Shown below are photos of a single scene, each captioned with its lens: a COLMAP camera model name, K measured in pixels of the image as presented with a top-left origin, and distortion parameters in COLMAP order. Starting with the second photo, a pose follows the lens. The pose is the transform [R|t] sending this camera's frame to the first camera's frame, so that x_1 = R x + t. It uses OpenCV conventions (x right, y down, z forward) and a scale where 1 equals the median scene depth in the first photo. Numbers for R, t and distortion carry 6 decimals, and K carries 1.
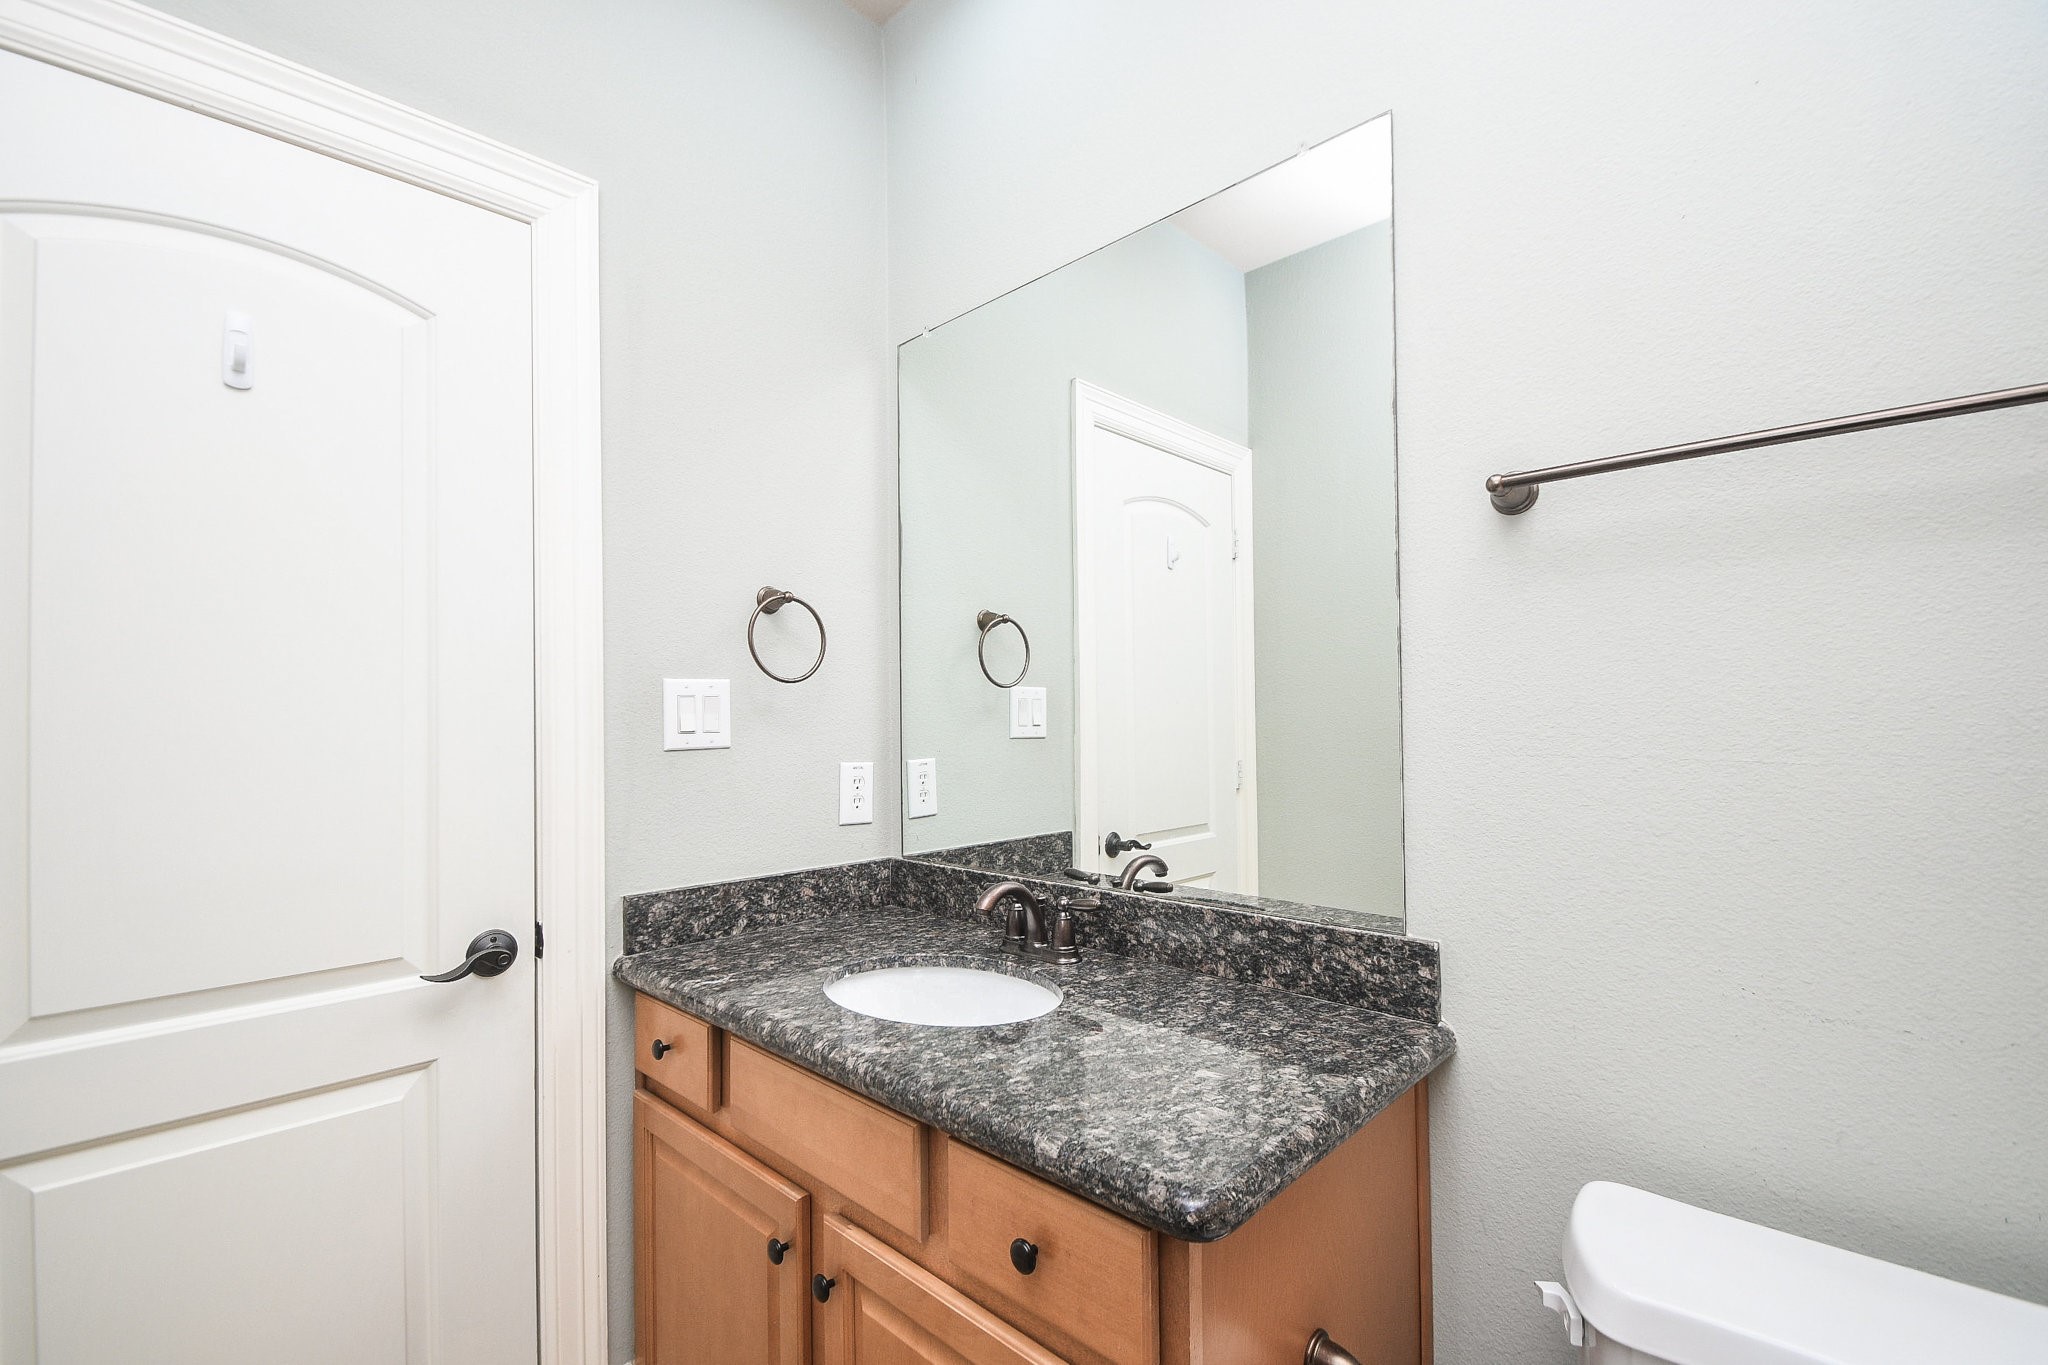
lens RADIAL K [[912.2, 0, 1007.4], [0, 912.2, 702.9], [0, 0, 1]] dist [0.016859, -0.017741]
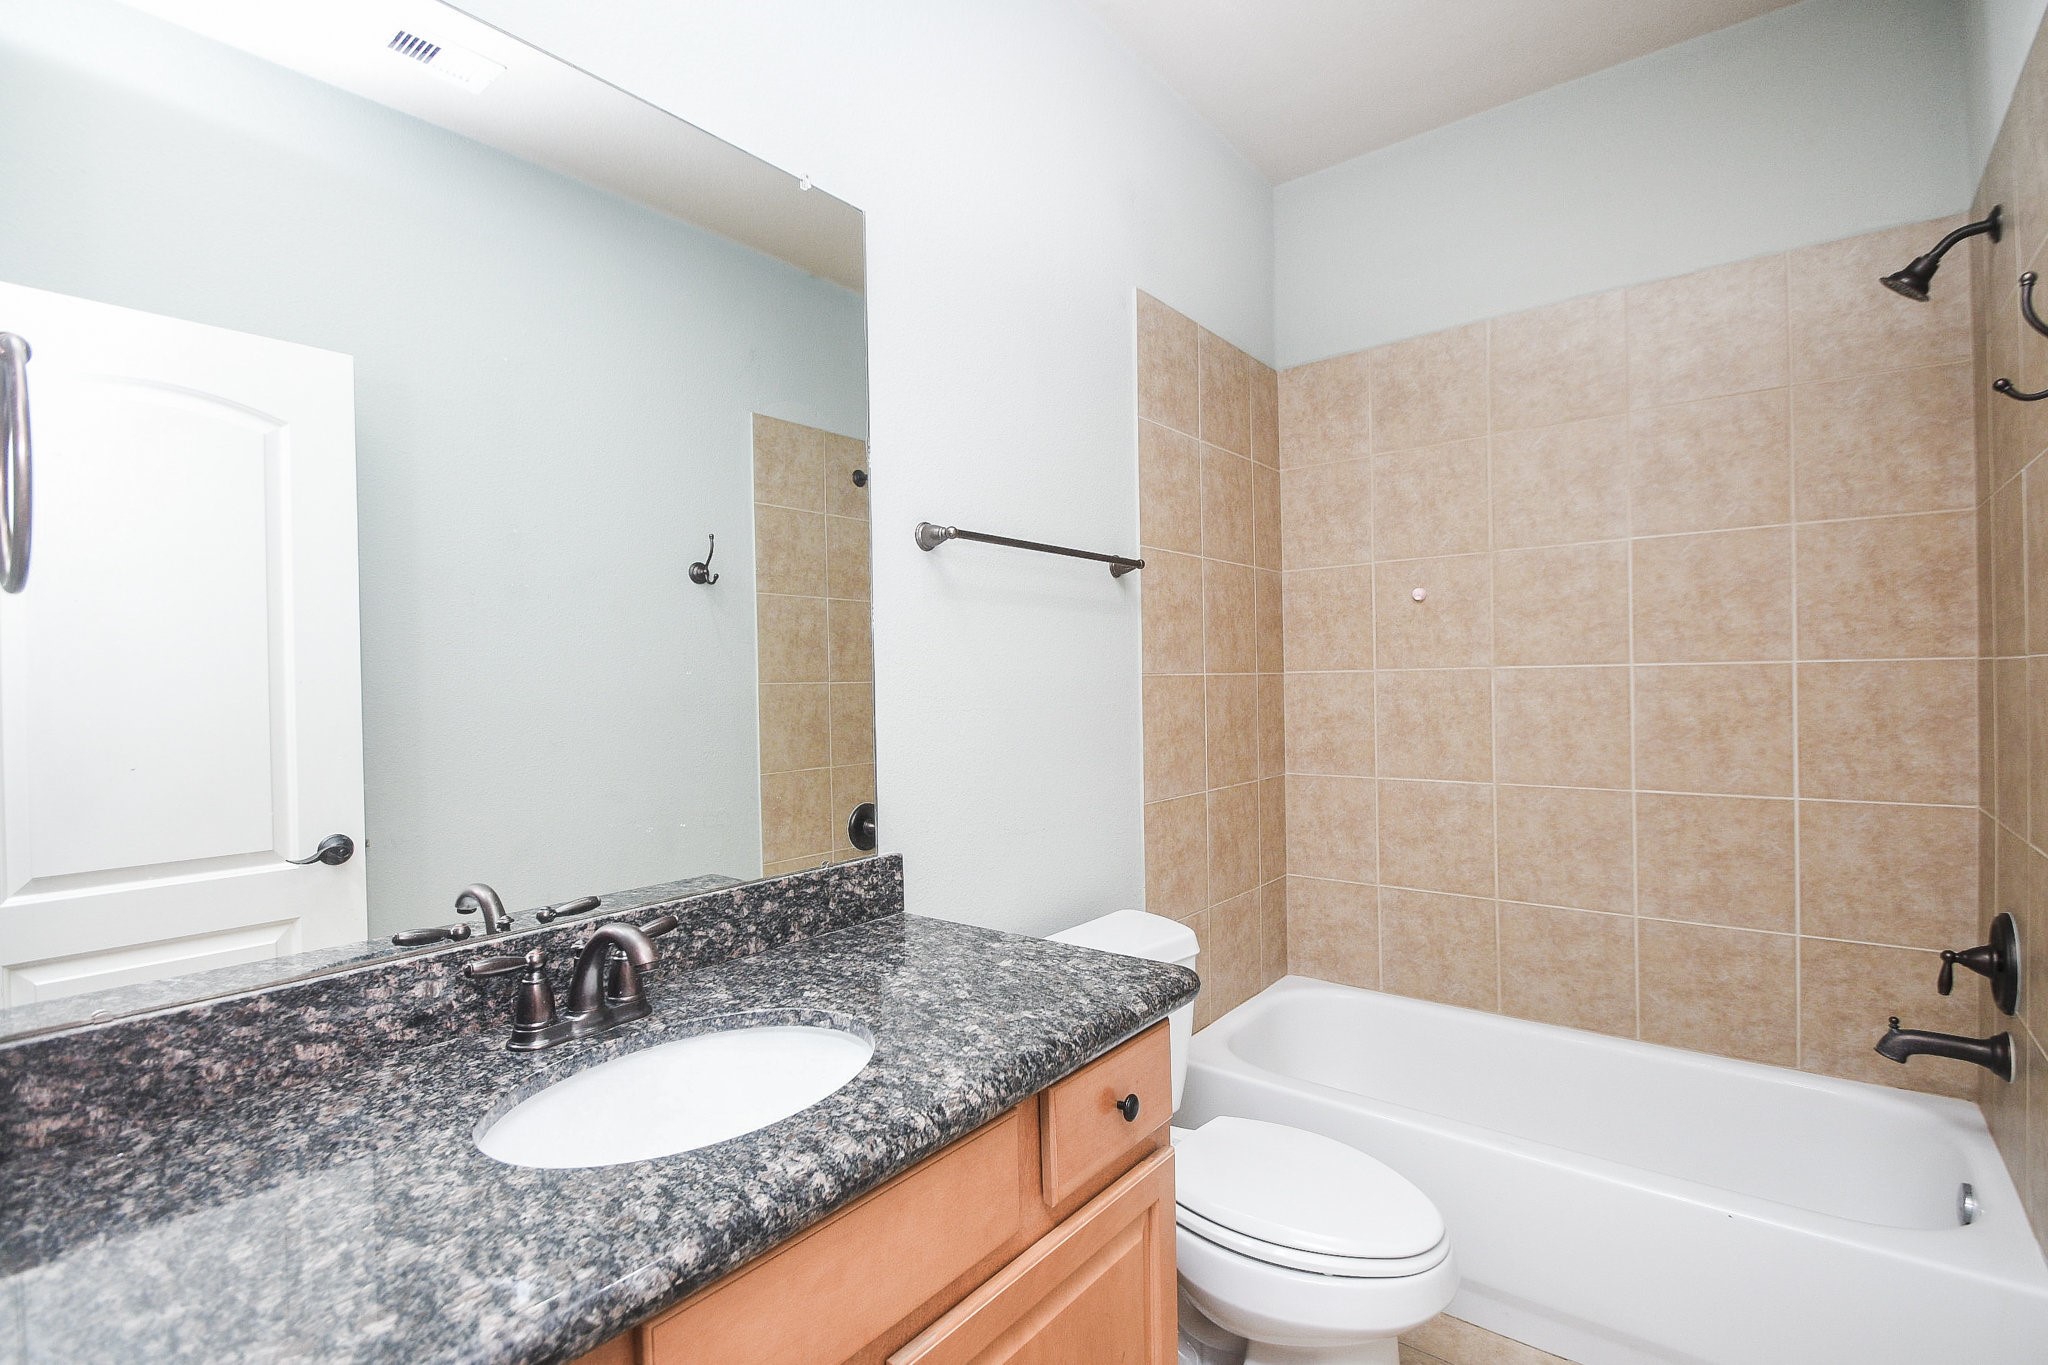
lens RADIAL K [[964.3, 0, 992.2], [0, 964.3, 690.7], [0, 0, 1]] dist [0.004151, -0.011983]
pose [[-0.096640, 0.006163, 0.995300, -0.886699], [0.007938, 0.999954, -0.005421, 0.027858], [-0.995288, 0.007376, -0.096684, 0.911265]]
